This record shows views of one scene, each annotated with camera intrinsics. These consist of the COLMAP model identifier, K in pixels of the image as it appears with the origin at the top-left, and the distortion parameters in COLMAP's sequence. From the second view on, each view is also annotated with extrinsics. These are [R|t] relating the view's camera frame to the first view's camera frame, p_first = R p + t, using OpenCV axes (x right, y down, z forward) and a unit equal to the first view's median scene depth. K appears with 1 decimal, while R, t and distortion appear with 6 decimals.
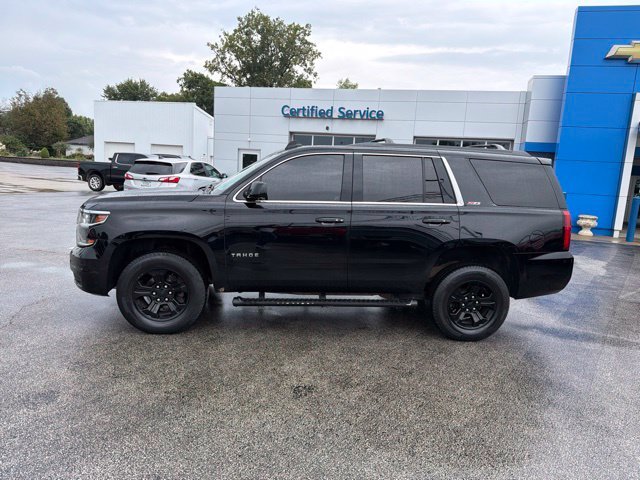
lens RADIAL K [[447.2, 0, 314.4], [0, 447.2, 239.0], [0, 0, 1]] dist [0.041769, -0.053622]
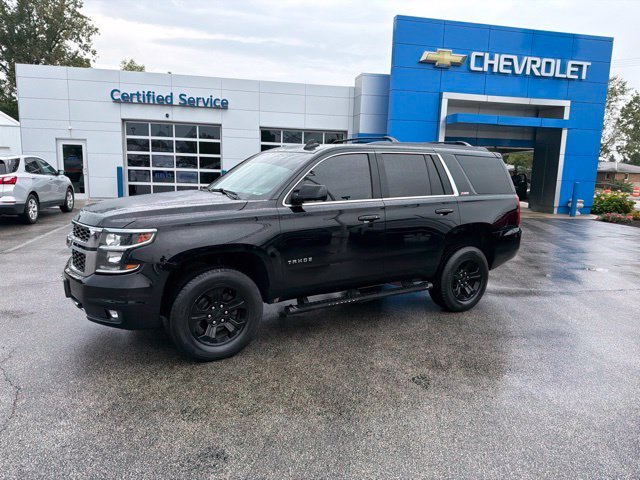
lens RADIAL K [[447.2, 0, 312.7], [0, 447.2, 237.4], [0, 0, 1]] dist [0.041769, -0.053622]
pose [[0.902942, -0.098210, 0.418391, -0.485952], [0.087646, 0.995160, 0.044446, -0.050087], [-0.420731, -0.003462, 0.907179, 0.105119]]
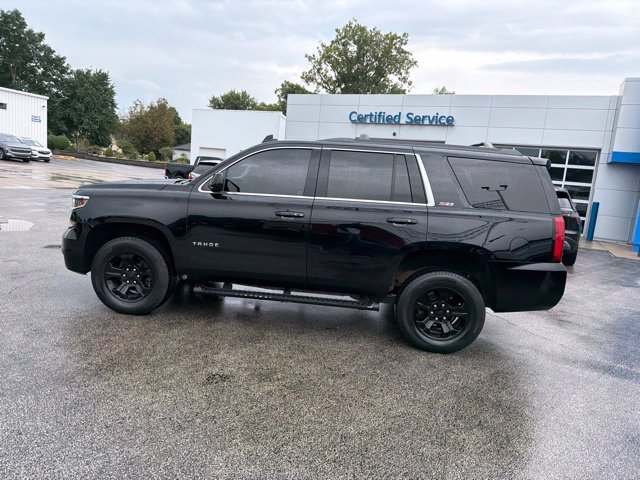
lens RADIAL K [[447.2, 0, 314.2], [0, 447.2, 236.5], [0, 0, 1]] dist [0.041769, -0.053622]
pose [[0.978967, 0.054485, -0.196609, 0.265389], [-0.059276, 0.998069, -0.018563, 0.020569], [0.195218, 0.029827, 0.980306, 0.037783]]
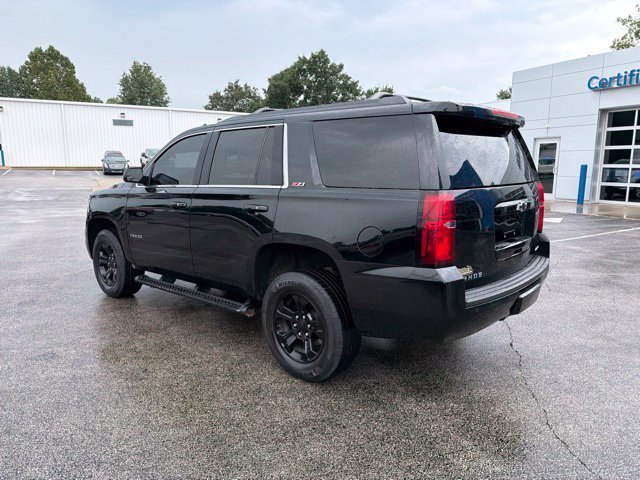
lens RADIAL K [[447.2, 0, 313.3], [0, 447.2, 236.6], [0, 0, 1]] dist [0.041769, -0.053622]
pose [[0.670974, 0.057084, -0.739280, 0.869228], [-0.065890, 0.997678, 0.017235, -0.009753], [0.738547, 0.037147, 0.673178, 0.532122]]
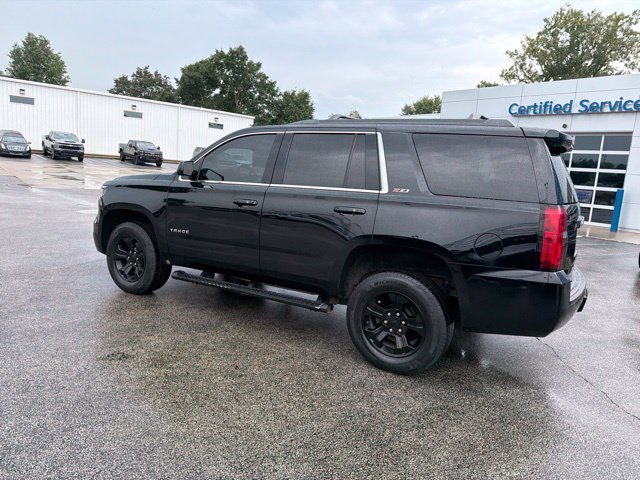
lens RADIAL K [[447.2, 0, 313.6], [0, 447.2, 230.2], [0, 0, 1]] dist [0.041769, -0.053622]
pose [[0.807808, 0.078284, -0.584224, 0.664160], [-0.105749, 0.994308, -0.012986, 0.013030], [0.579882, 0.072271, 0.811488, 0.294095]]
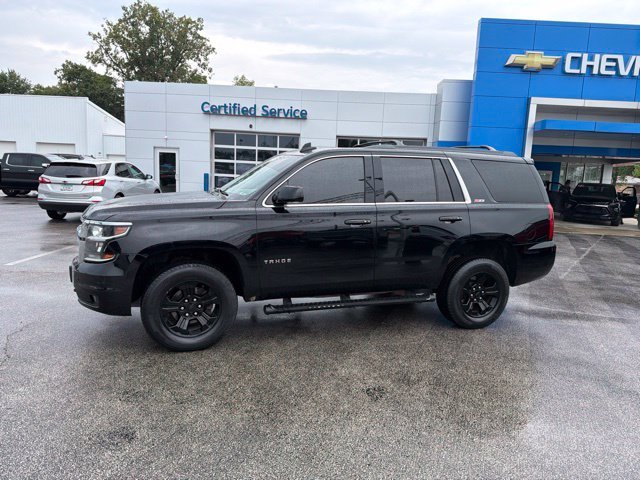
lens RADIAL K [[447.2, 0, 313.8], [0, 447.2, 235.7], [0, 0, 1]] dist [0.041769, -0.053622]
pose [[0.974850, -0.047404, 0.217762, -0.264290], [0.047671, 0.998855, 0.004030, -0.018134], [-0.217703, 0.006452, 0.975994, 0.030984]]
